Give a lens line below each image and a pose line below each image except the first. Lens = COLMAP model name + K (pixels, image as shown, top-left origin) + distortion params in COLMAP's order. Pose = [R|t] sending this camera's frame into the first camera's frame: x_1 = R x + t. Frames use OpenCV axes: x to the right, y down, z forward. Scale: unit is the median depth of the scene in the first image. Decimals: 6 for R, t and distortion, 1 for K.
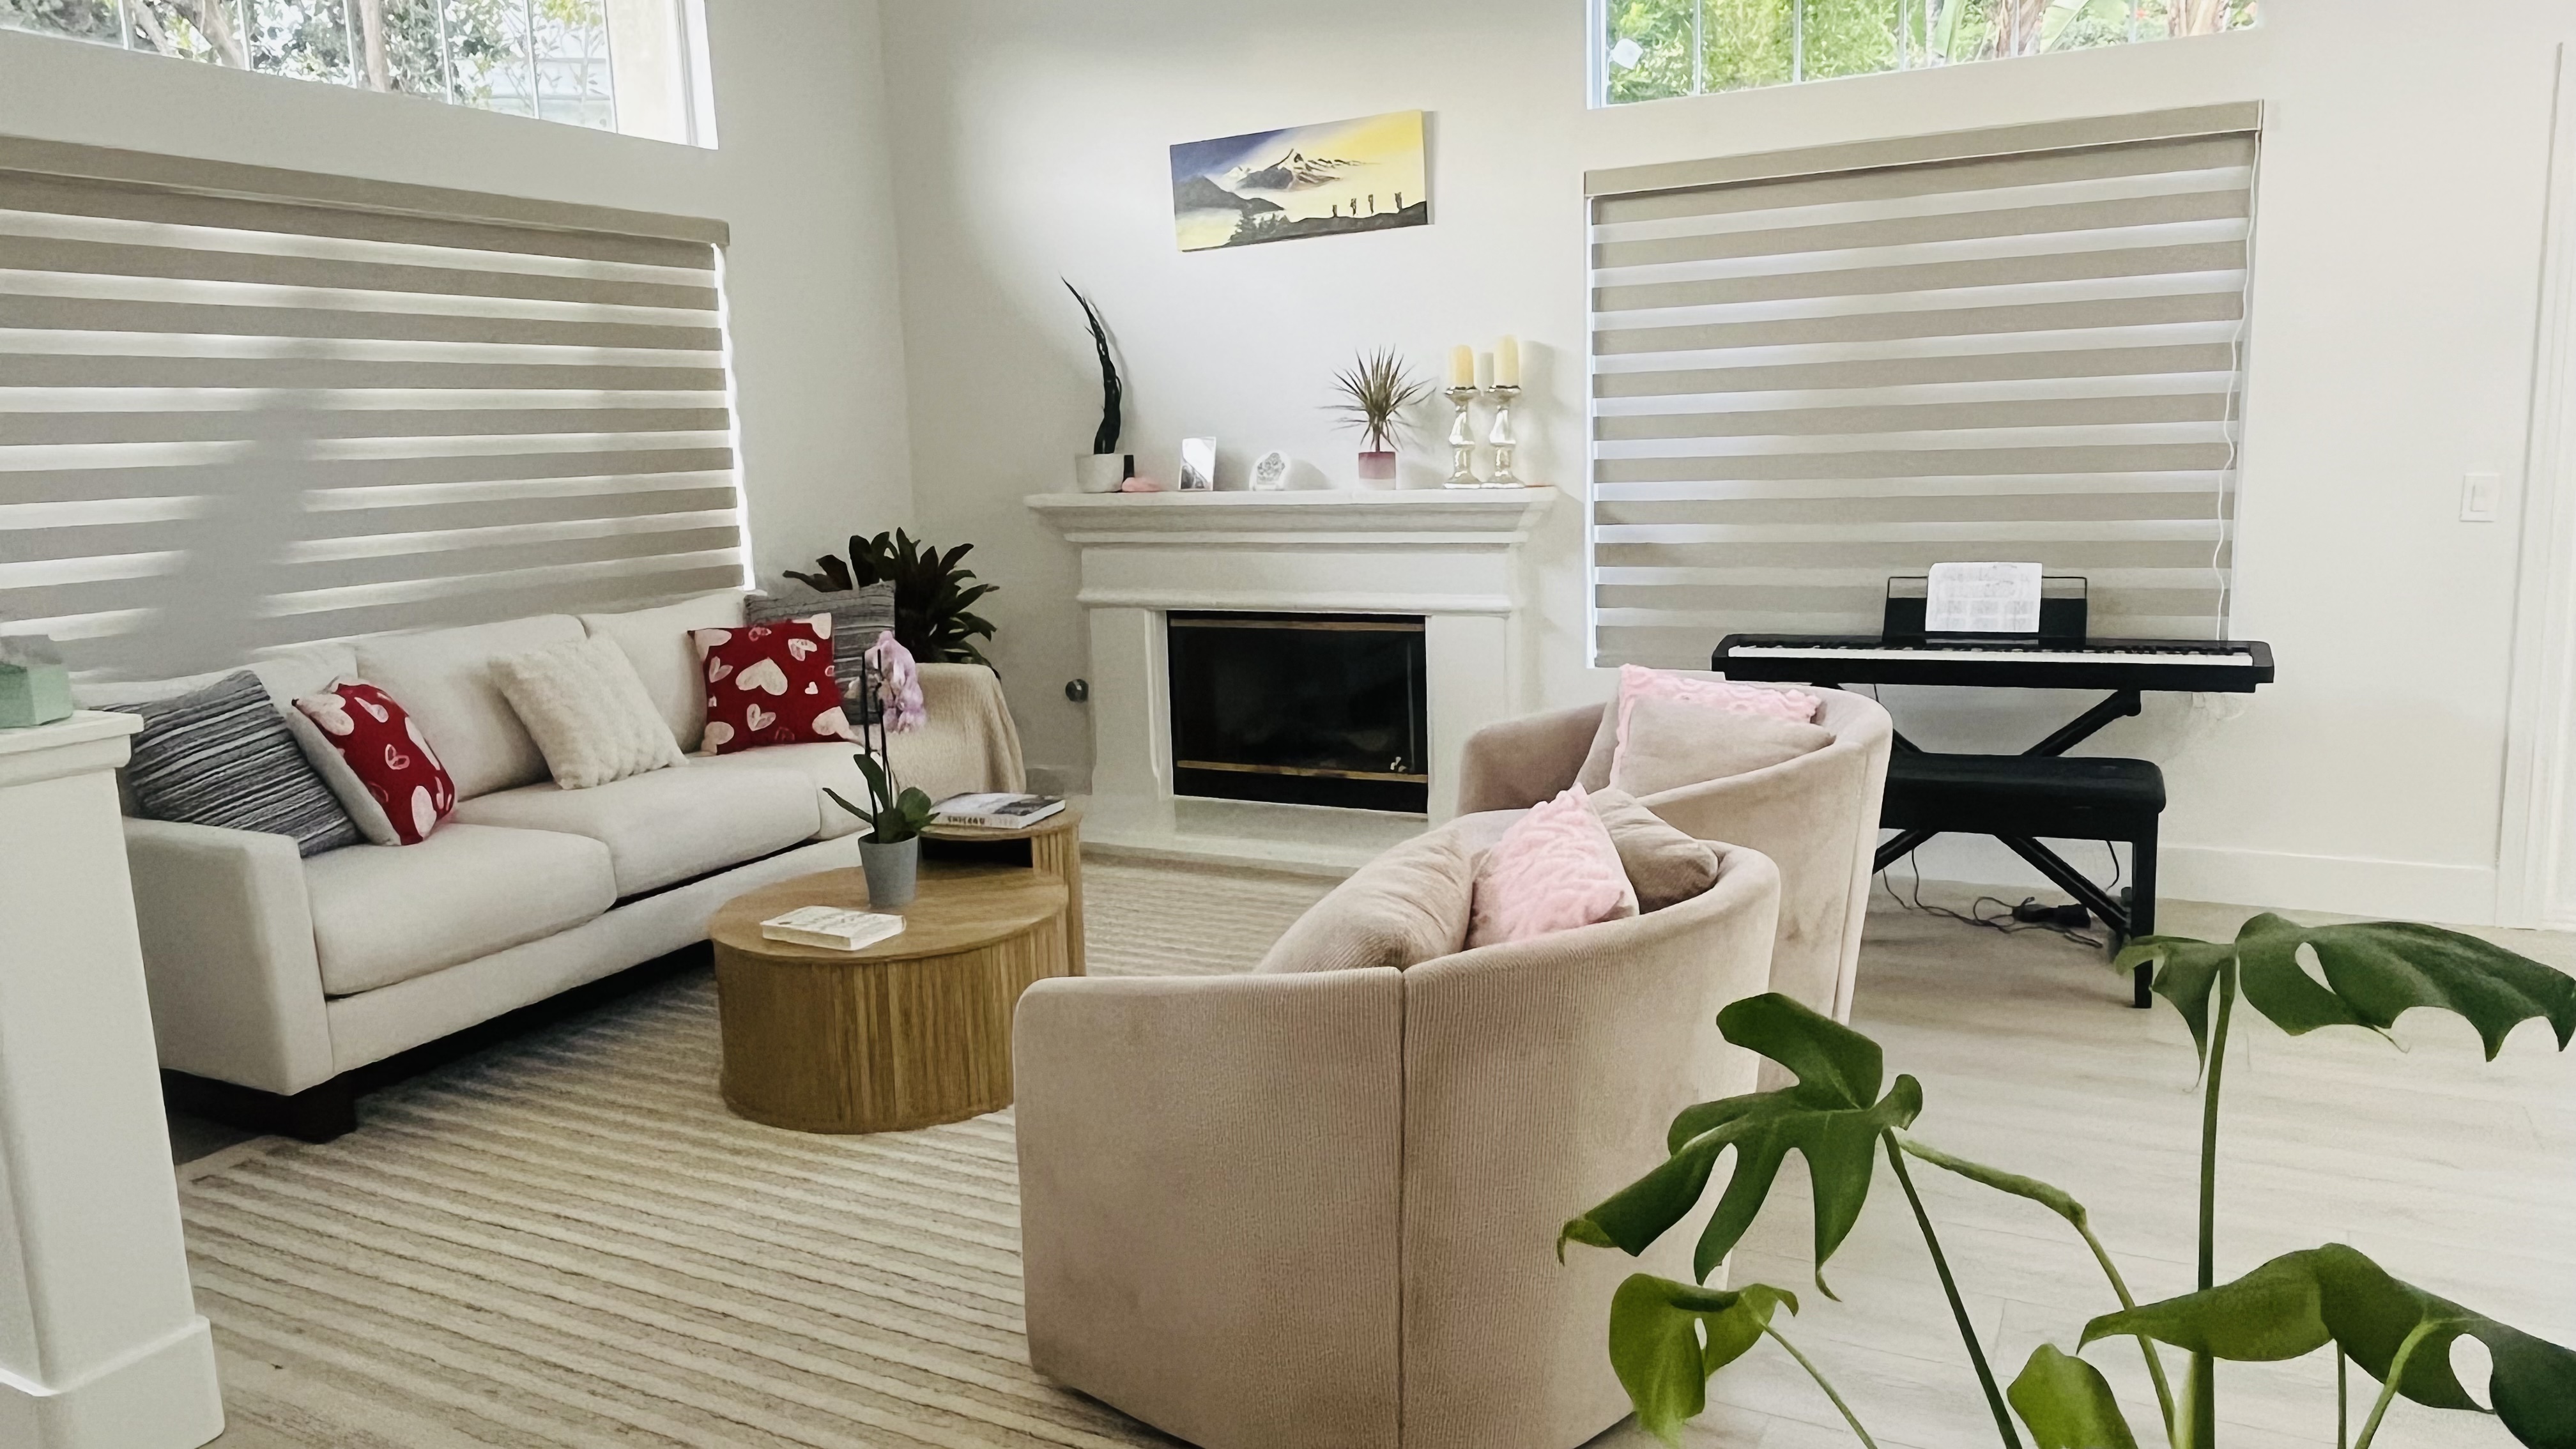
lens RADIAL K [[1725.7, 0, 1290.9], [0, 1725.7, 718.6], [0, 0, 1]] dist [-0.004768, -0.000689]
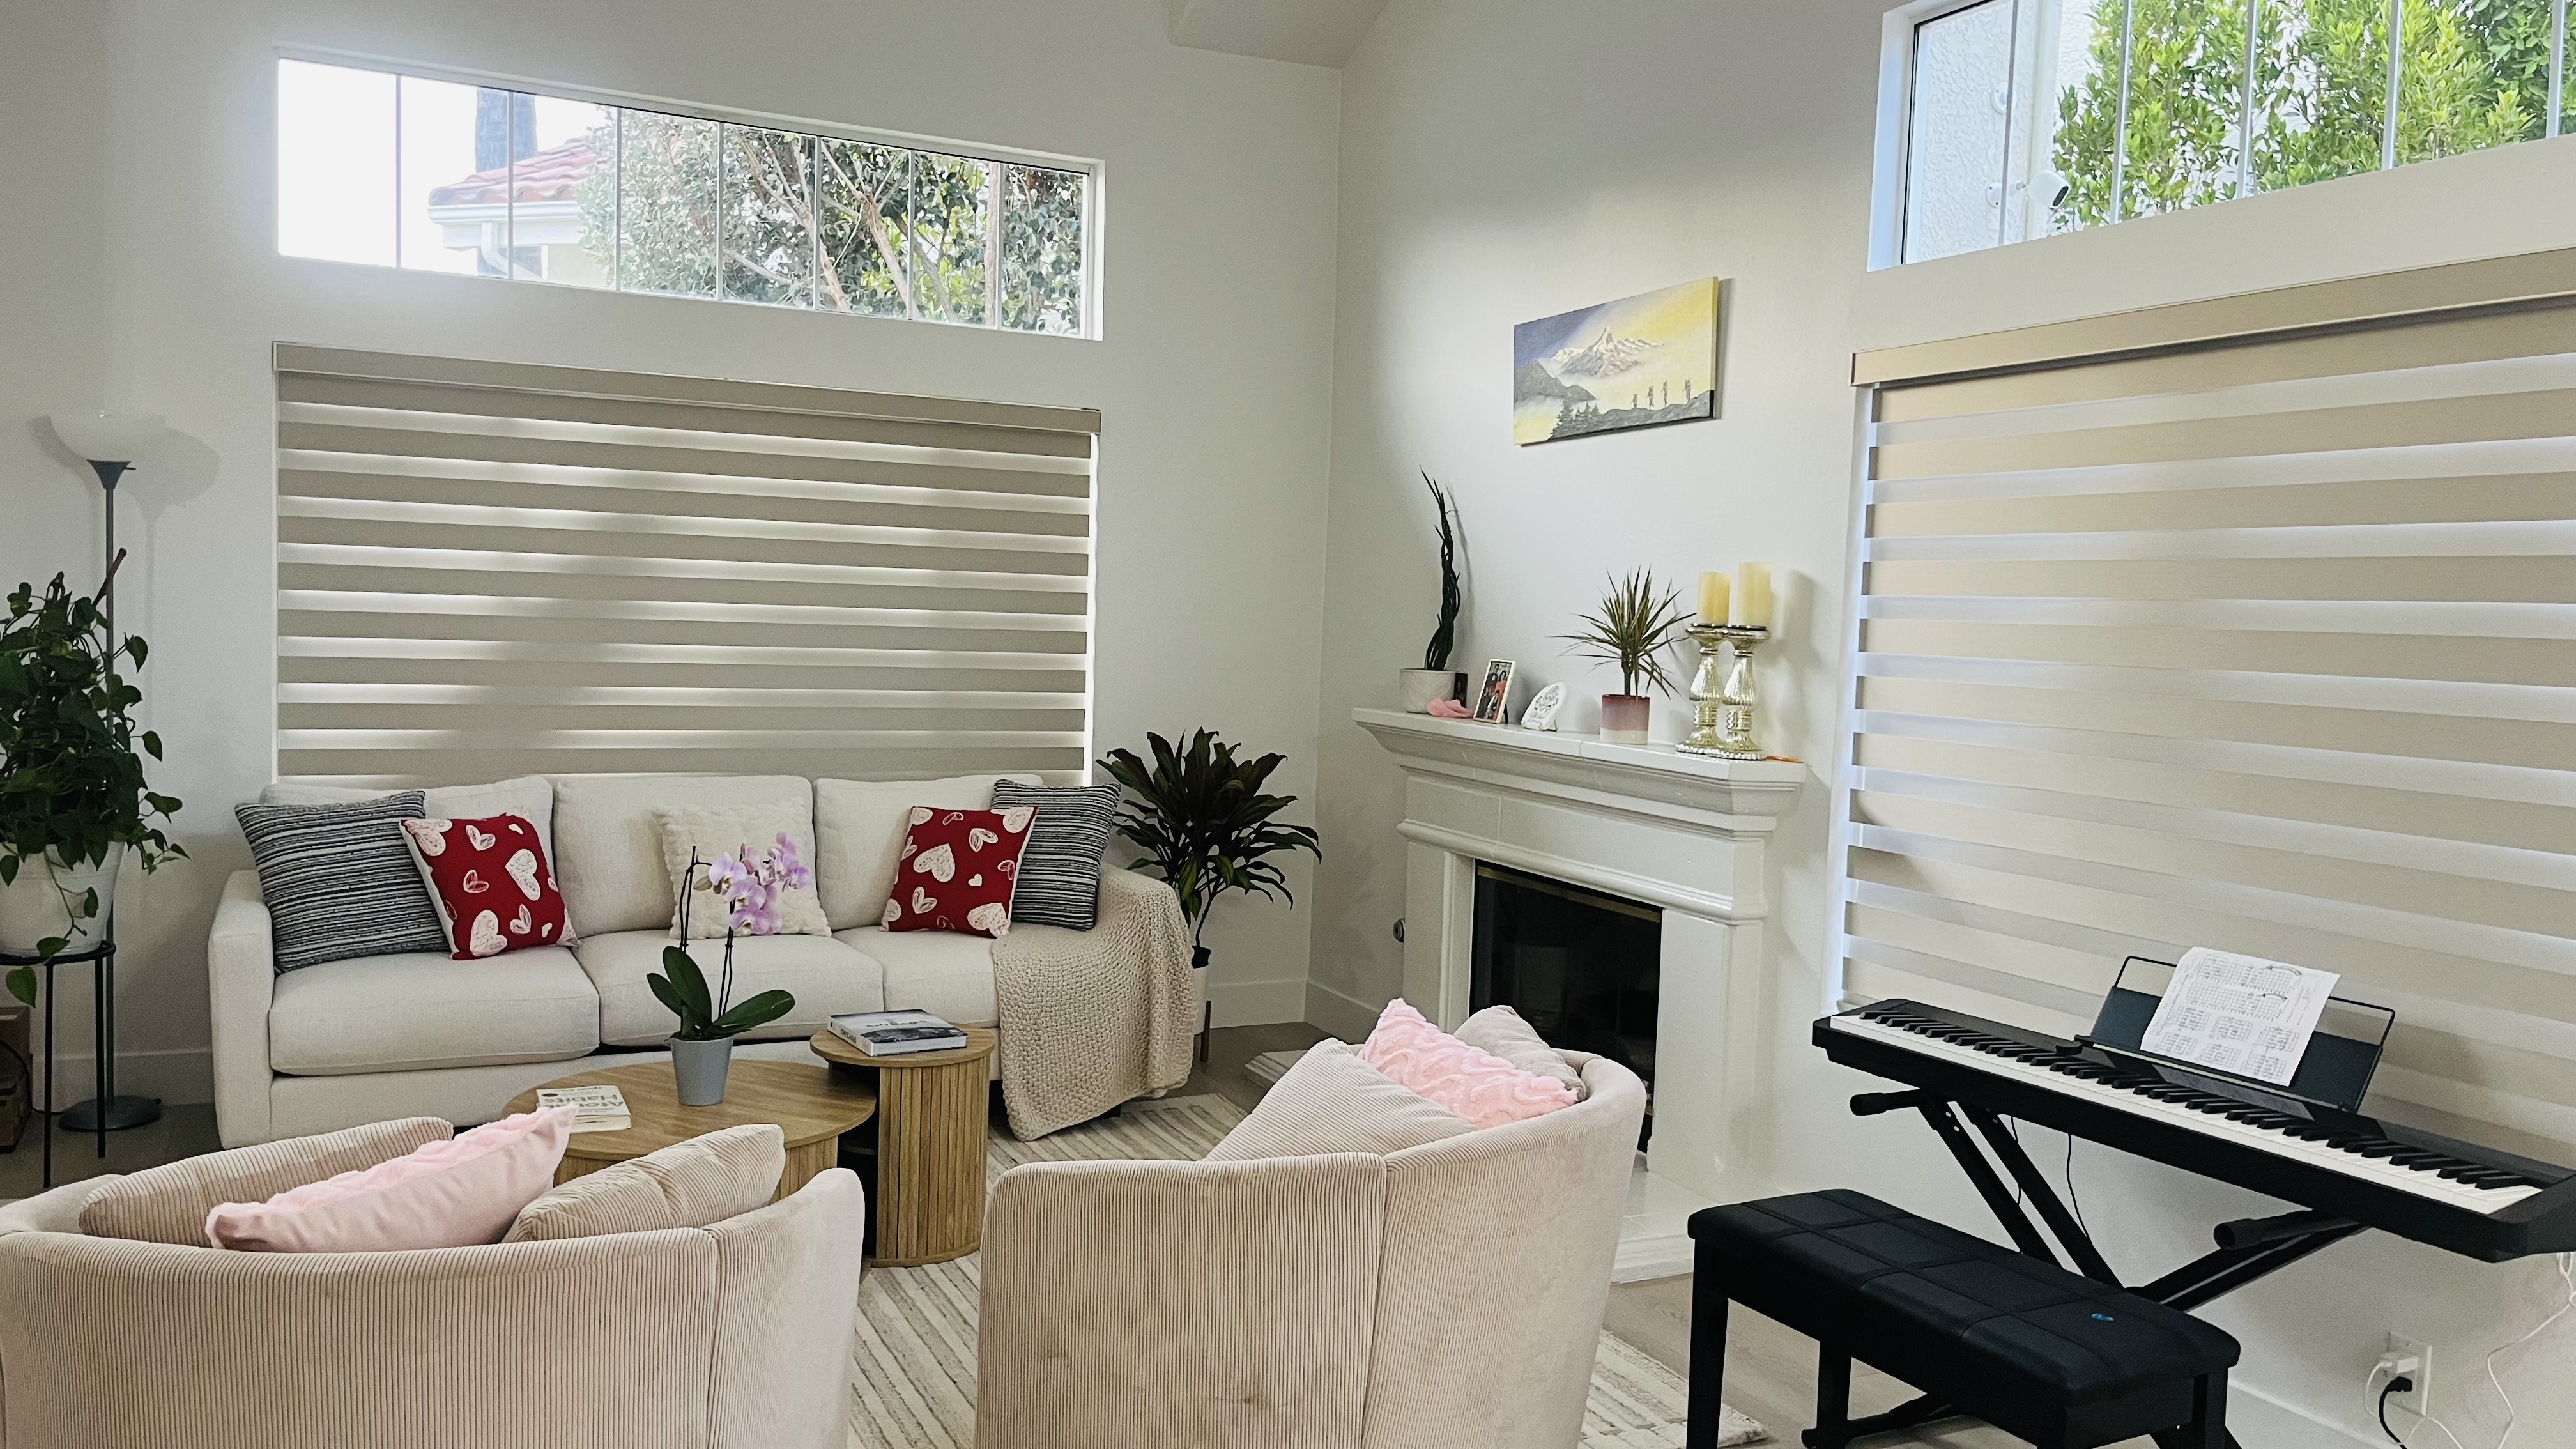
lens RADIAL K [[1933.9, 0, 1281.8], [0, 1933.9, 727.5], [0, 0, 1]] dist [0.076532, -0.118546]
pose [[0.796637, 0.100697, -0.596012, 0.473495], [-0.160040, 0.985975, -0.047329, -0.073189], [0.582887, 0.133090, 0.801579, 0.188687]]
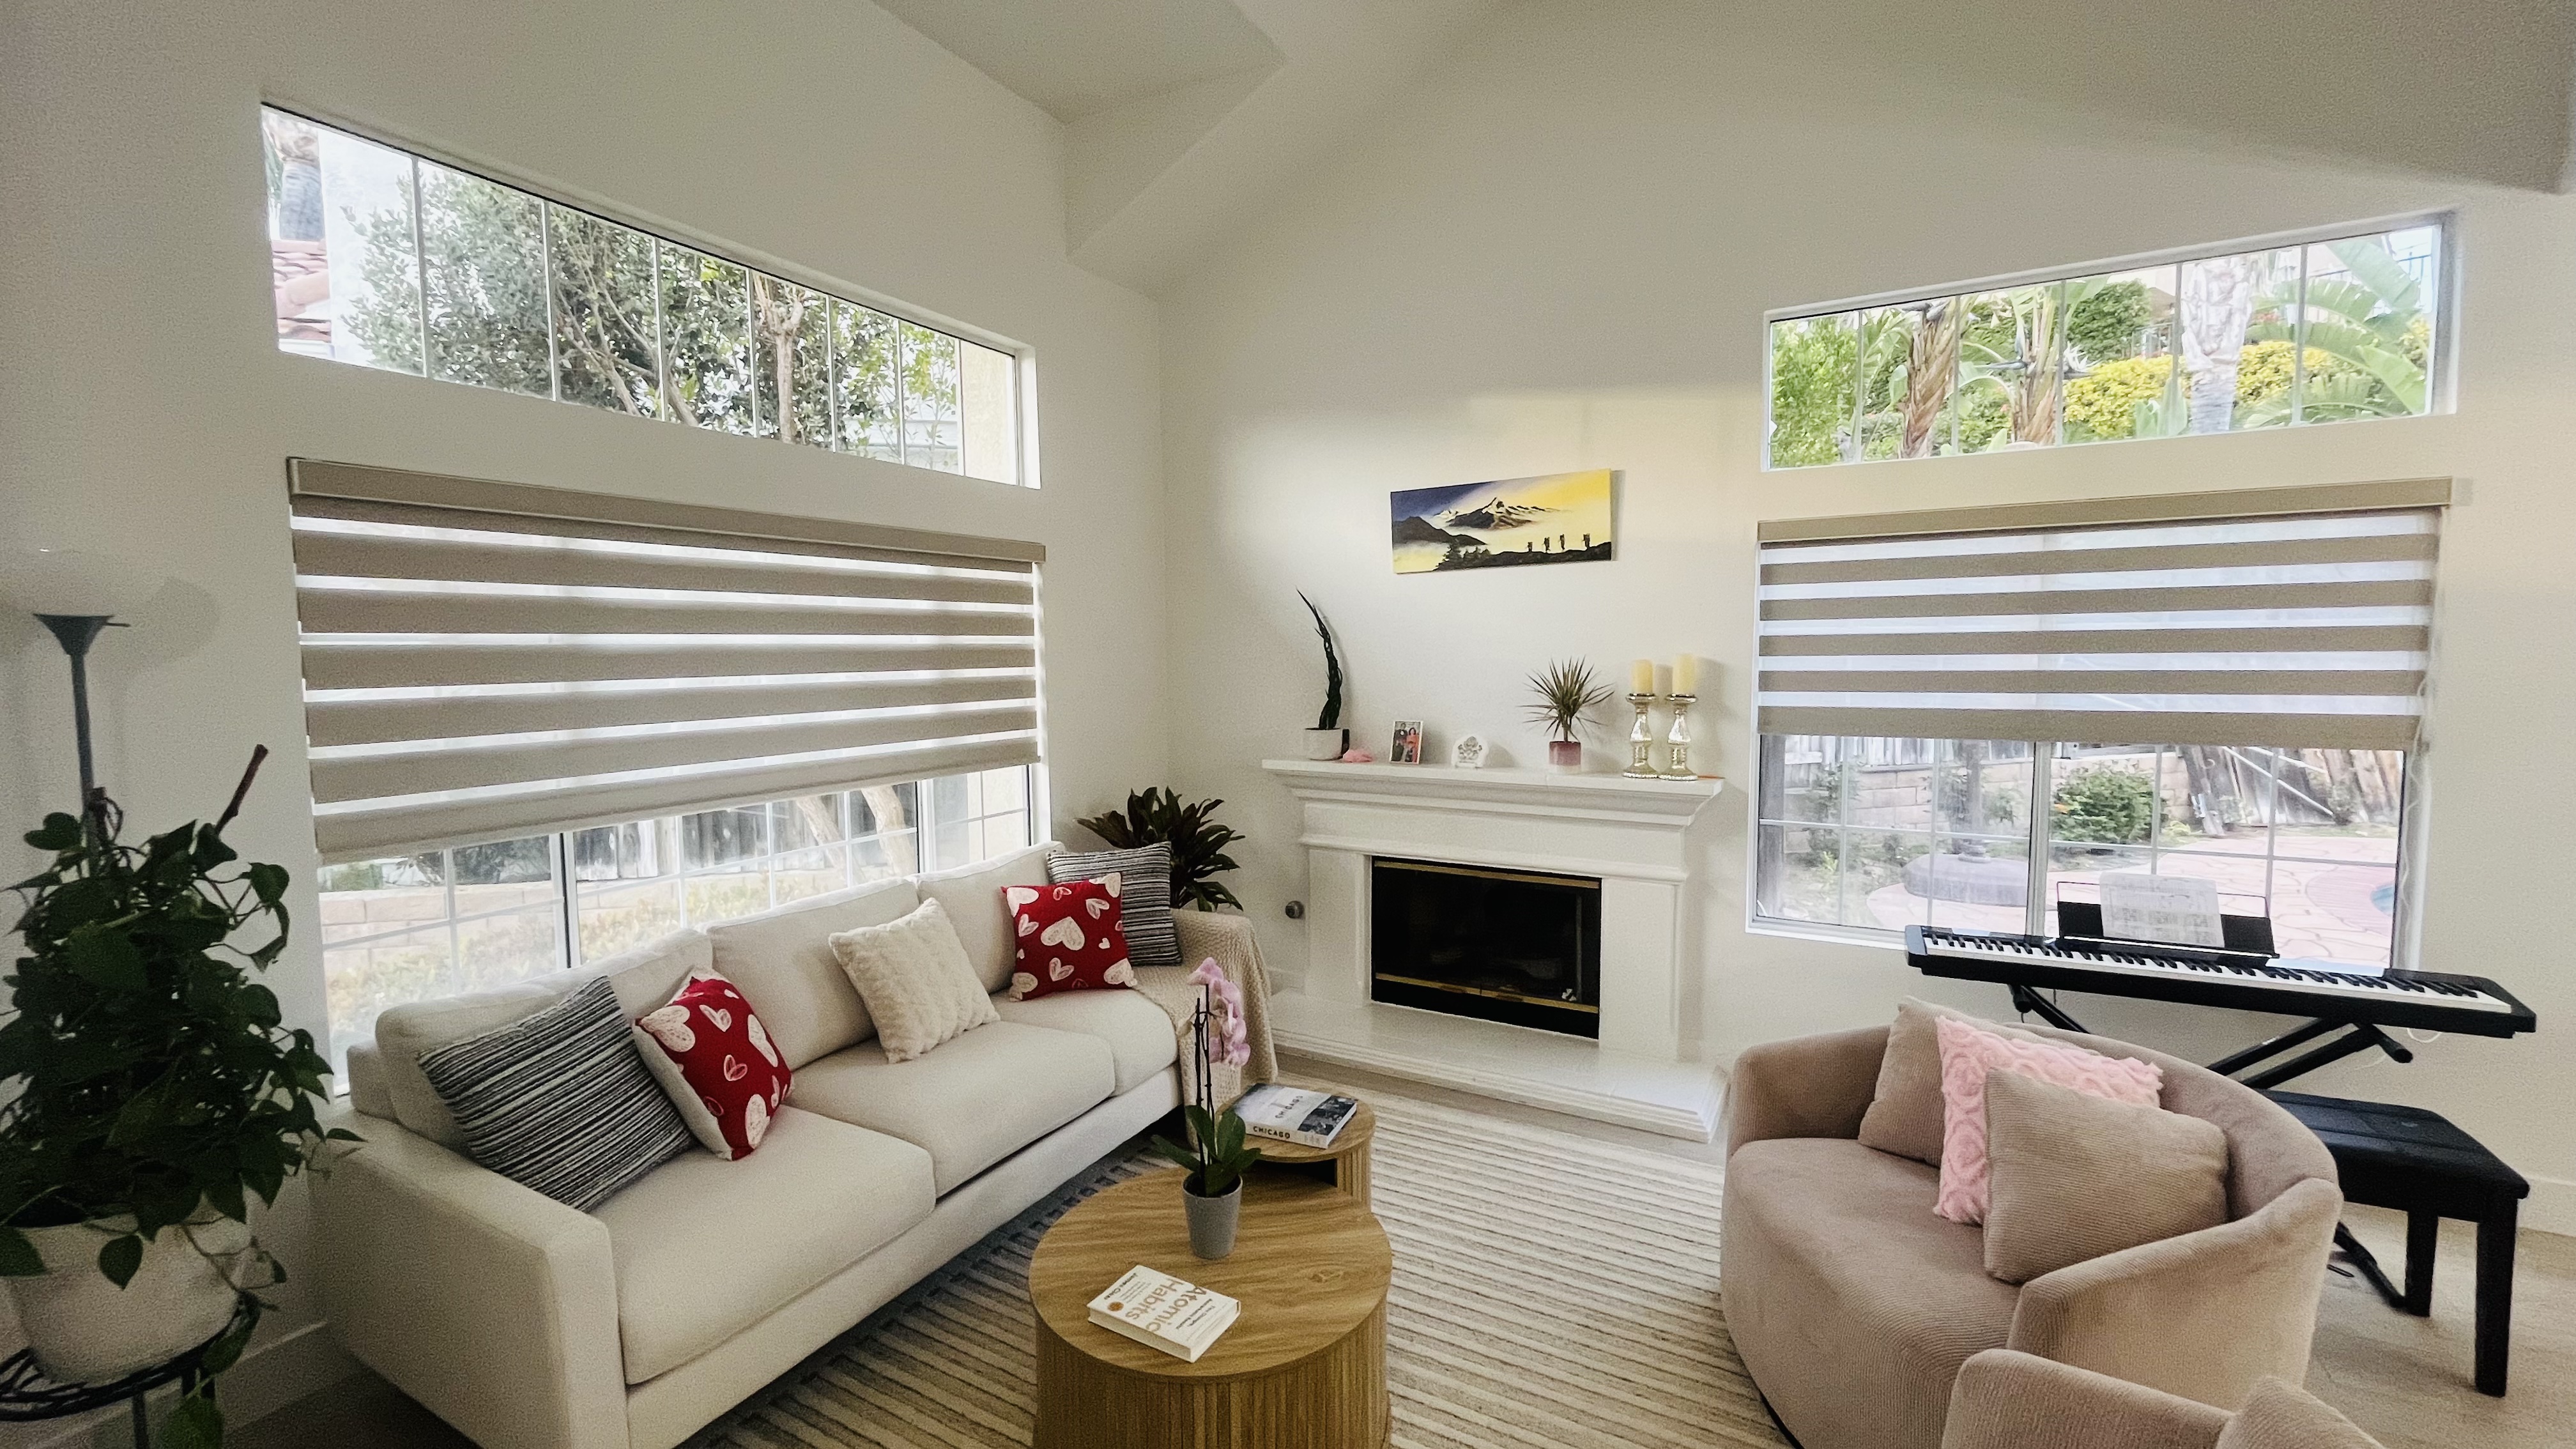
lens RADIAL K [[1047.1, 0, 1288.0], [0, 1047.1, 724.5], [0, 0, 1]] dist [-0.006776, -0.000146]
pose [[0.998920, 0.026534, -0.038141, -0.120735], [-0.029868, 0.995523, -0.089679, -0.097450], [0.035591, 0.090721, 0.995240, 0.264087]]
